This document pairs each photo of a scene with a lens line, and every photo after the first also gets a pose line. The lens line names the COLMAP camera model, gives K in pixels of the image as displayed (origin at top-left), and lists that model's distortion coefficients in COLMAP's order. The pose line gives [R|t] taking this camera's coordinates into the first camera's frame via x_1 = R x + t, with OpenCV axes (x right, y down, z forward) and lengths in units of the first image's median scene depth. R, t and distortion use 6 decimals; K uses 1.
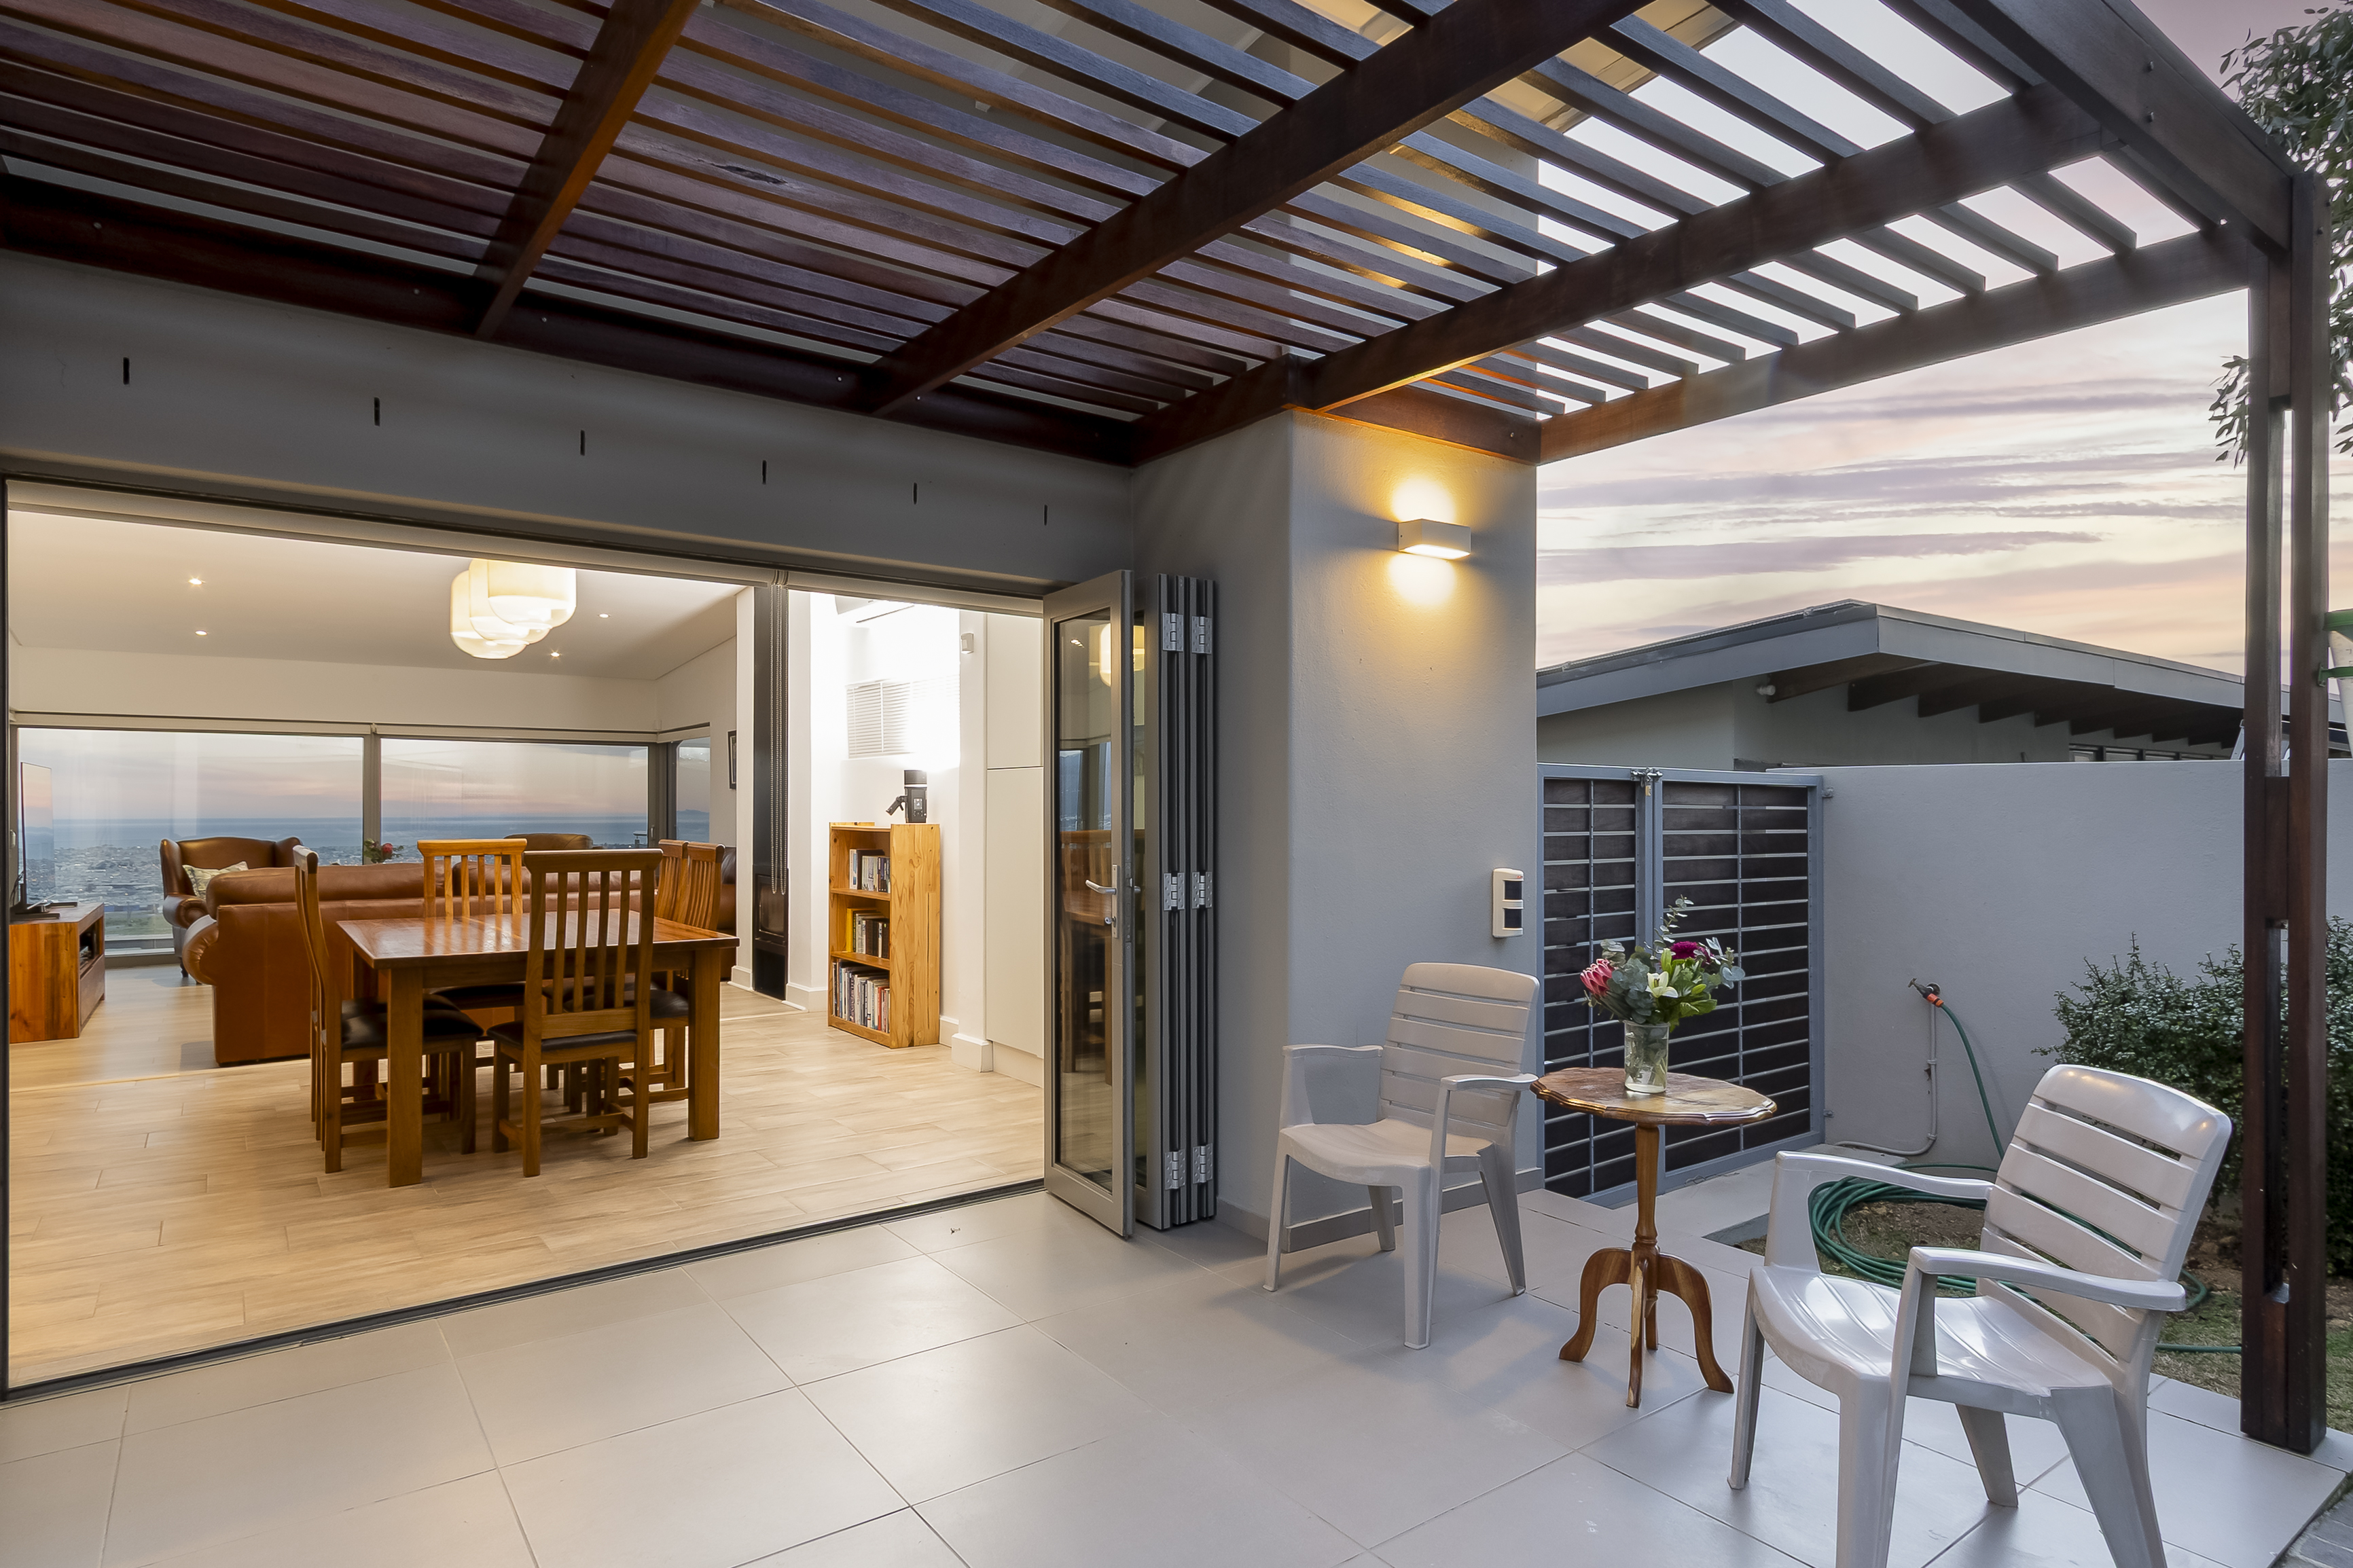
lens RADIAL K [[1267.4, 0, 1172.4], [0, 1267.4, 802.5], [0, 0, 1]] dist [0.001238, 0.000522]
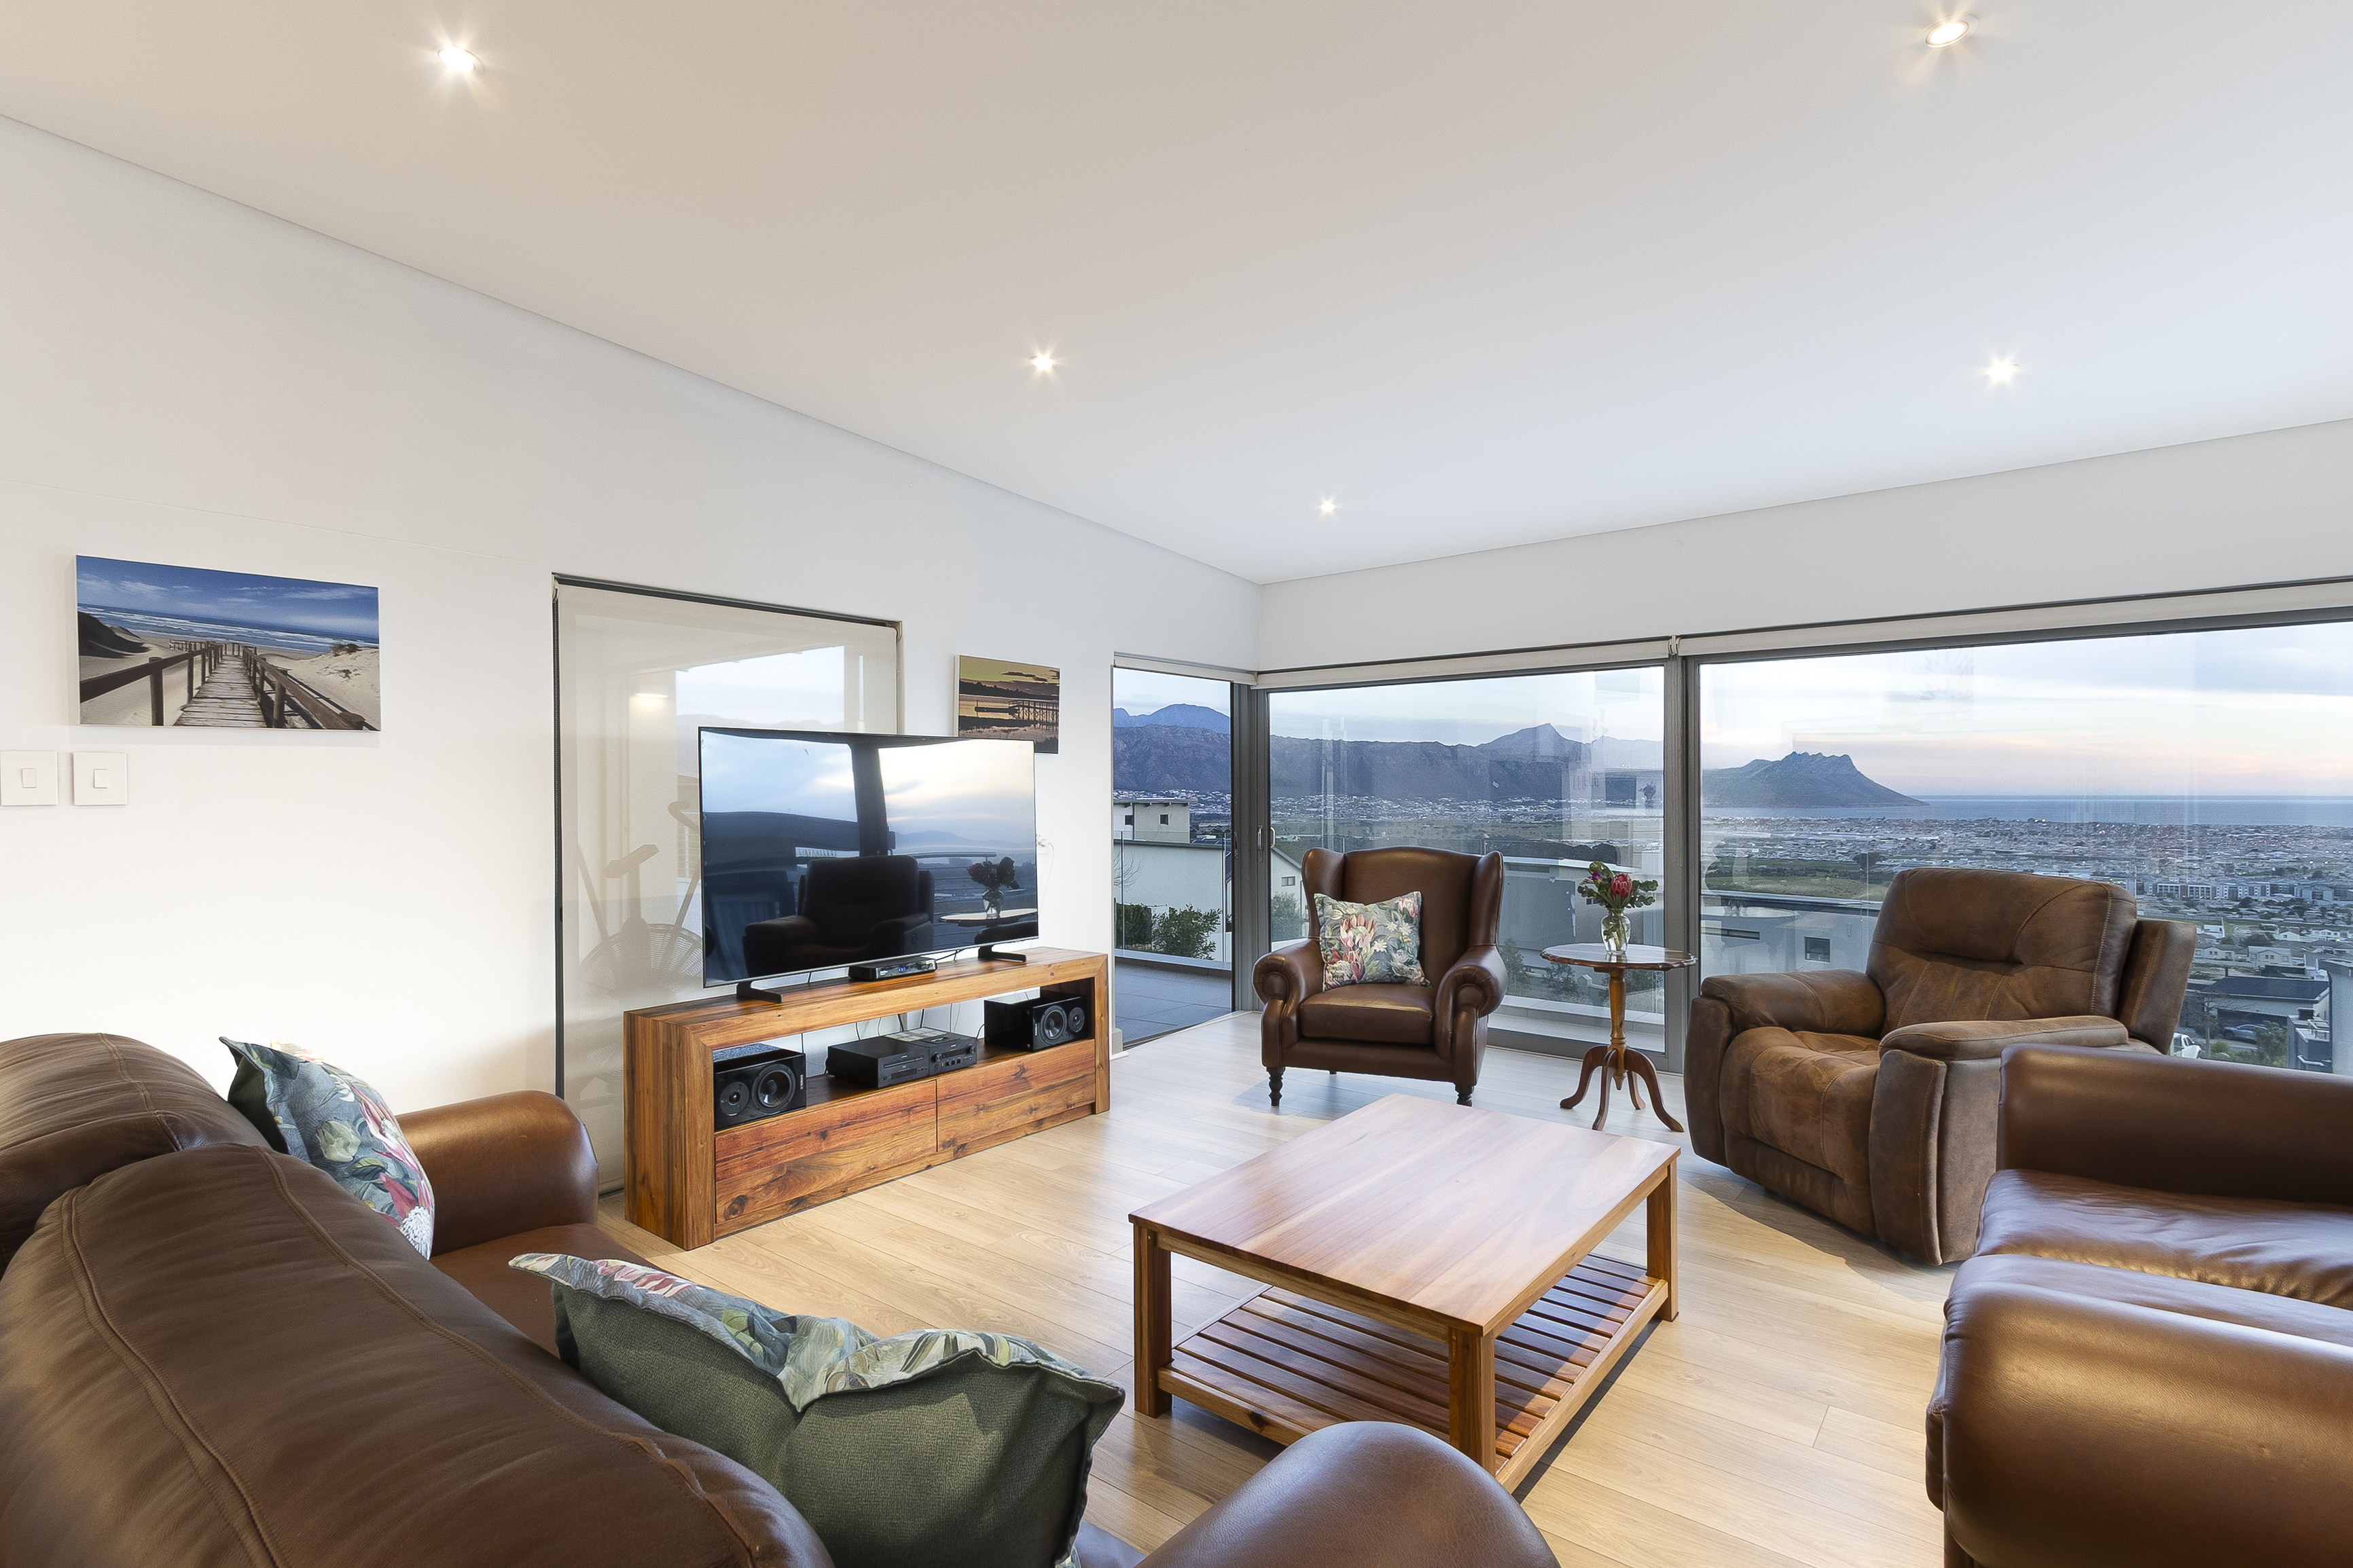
lens RADIAL K [[1109.4, 0, 1157.2], [0, 1109.4, 780.4], [0, 0, 1]] dist [0.005929, 0.000720]
pose [[0.239309, -0.010520, -0.970886, -0.421175], [0.010438, 0.999911, -0.008261, -0.003210], [0.970887, -0.008157, 0.239398, 1.211799]]
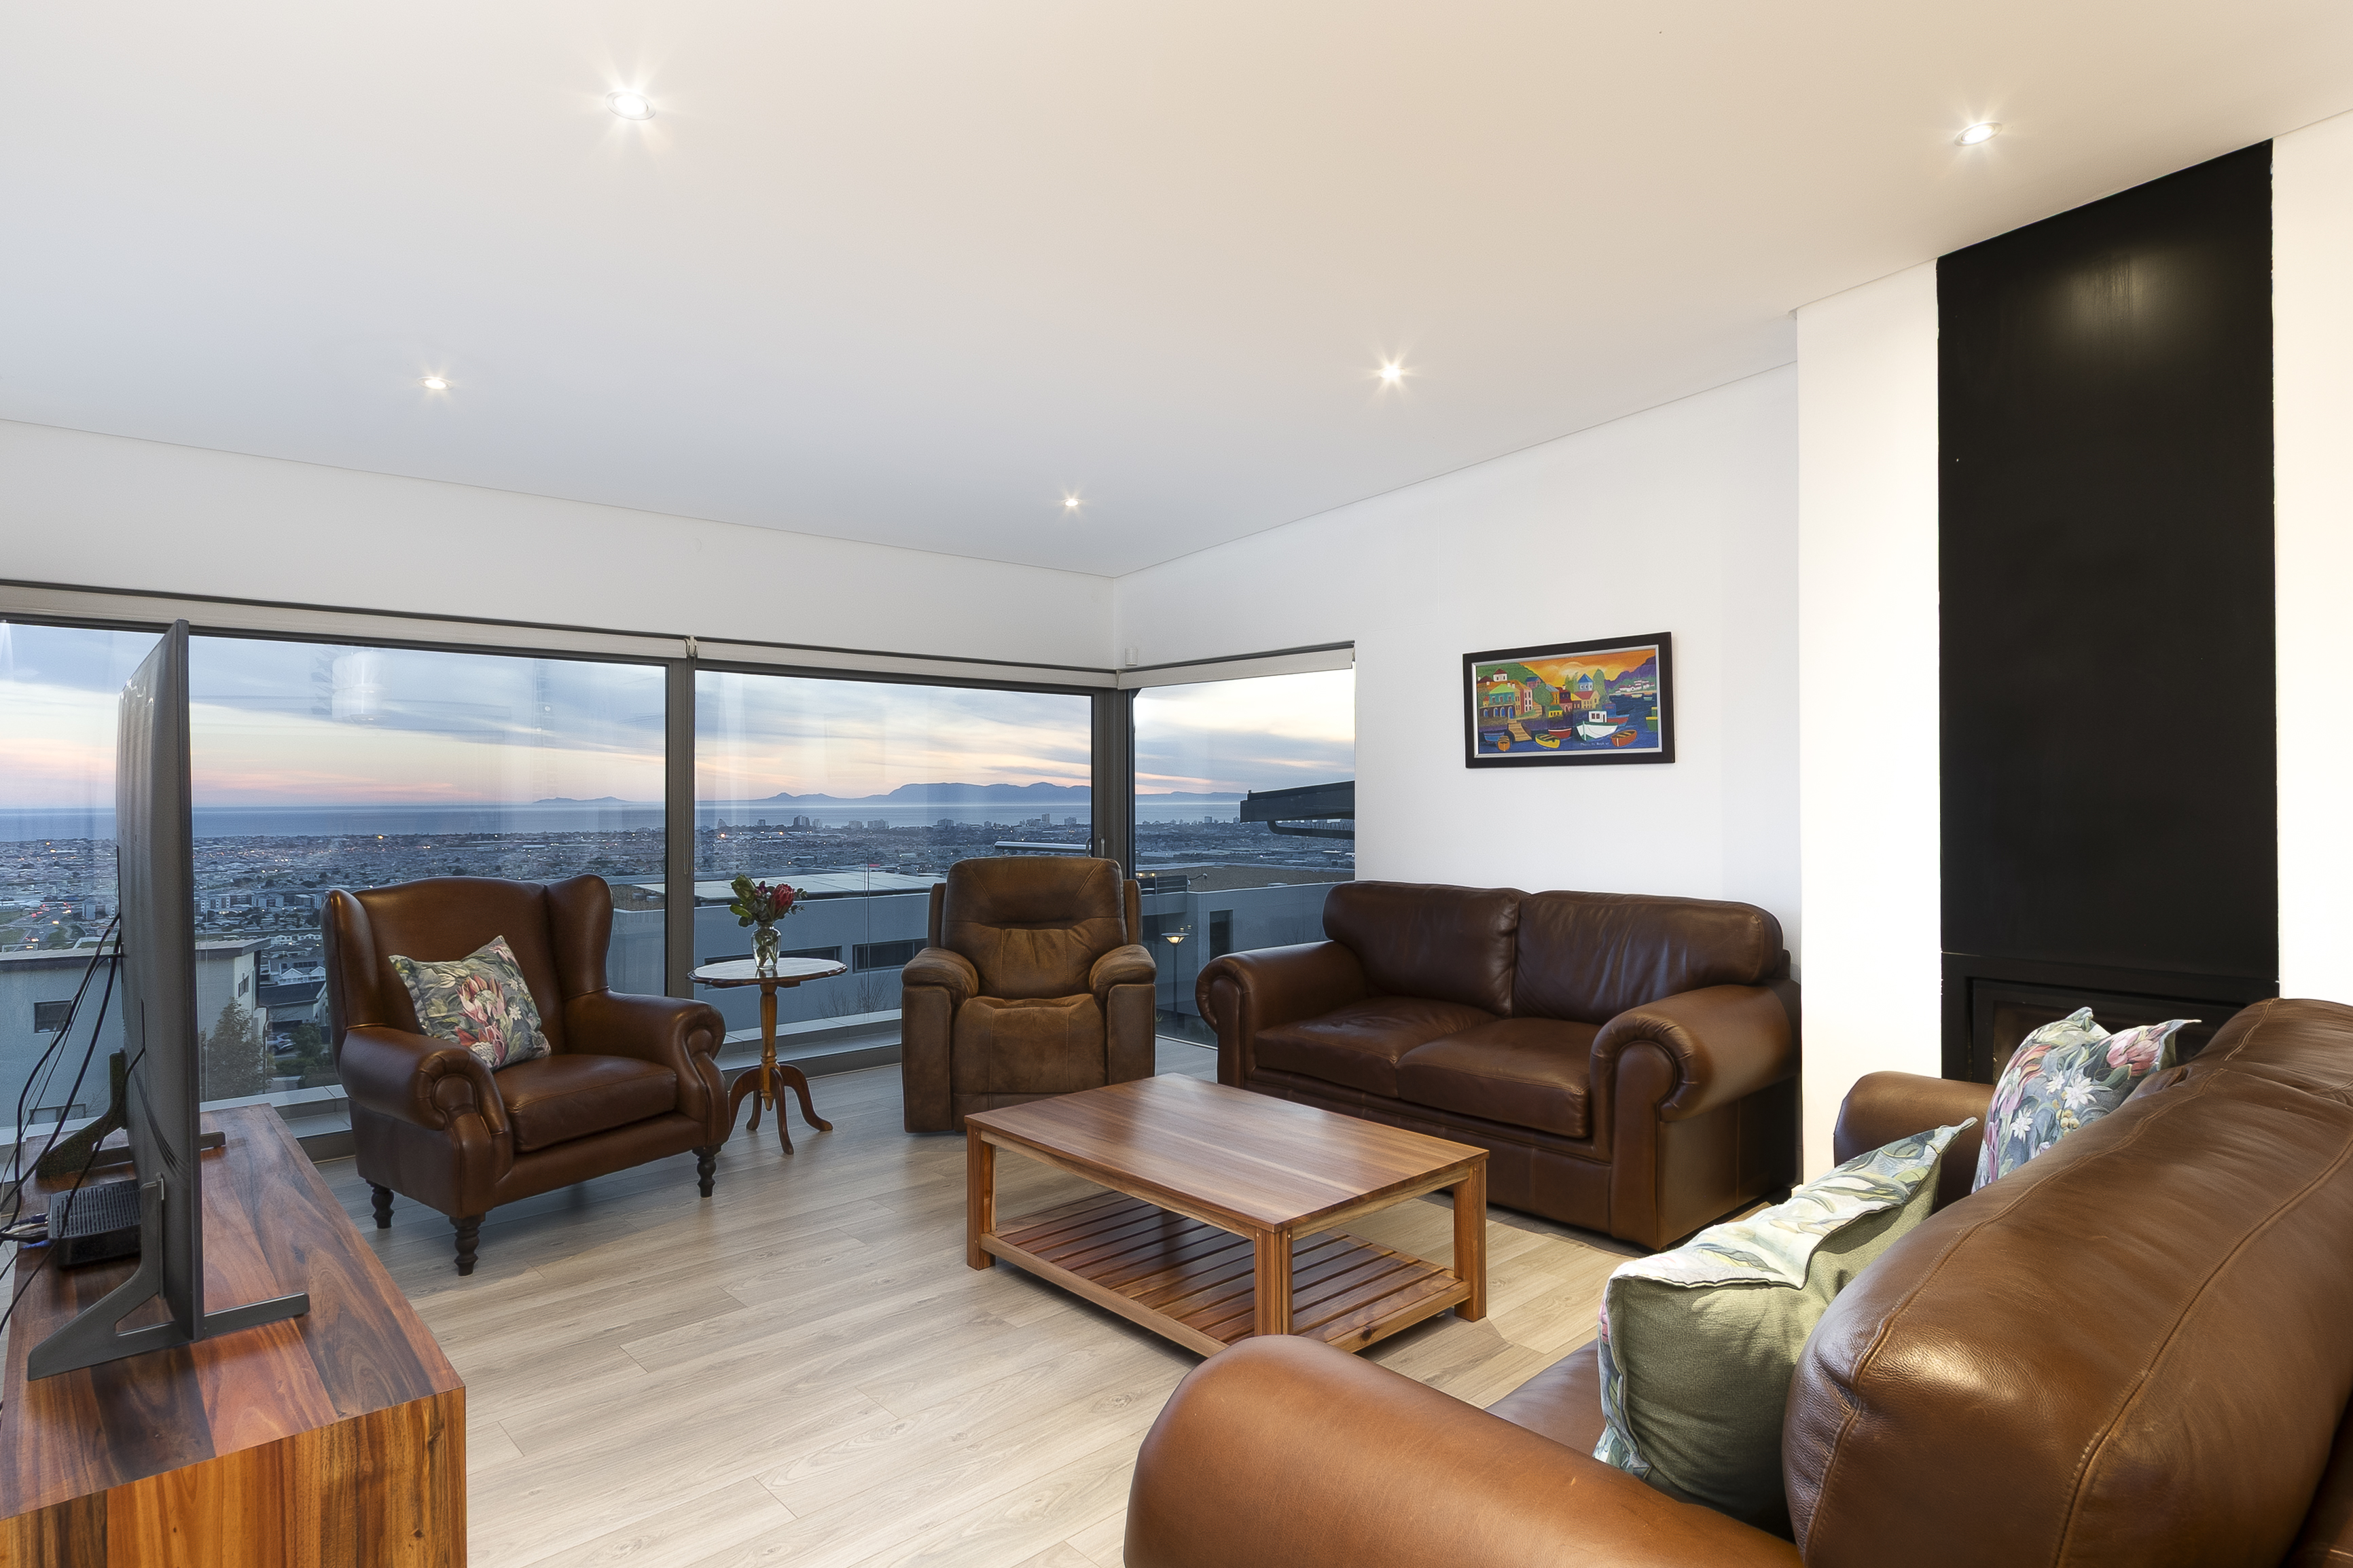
lens RADIAL K [[1267.4, 0, 1165.8], [0, 1267.4, 786.4], [0, 0, 1]] dist [0.001238, 0.000522]
pose [[0.995530, -0.002368, 0.094414, -0.871960], [0.002452, 0.999997, -0.000770, -0.006094], [-0.094412, 0.000998, 0.995533, 0.871676]]
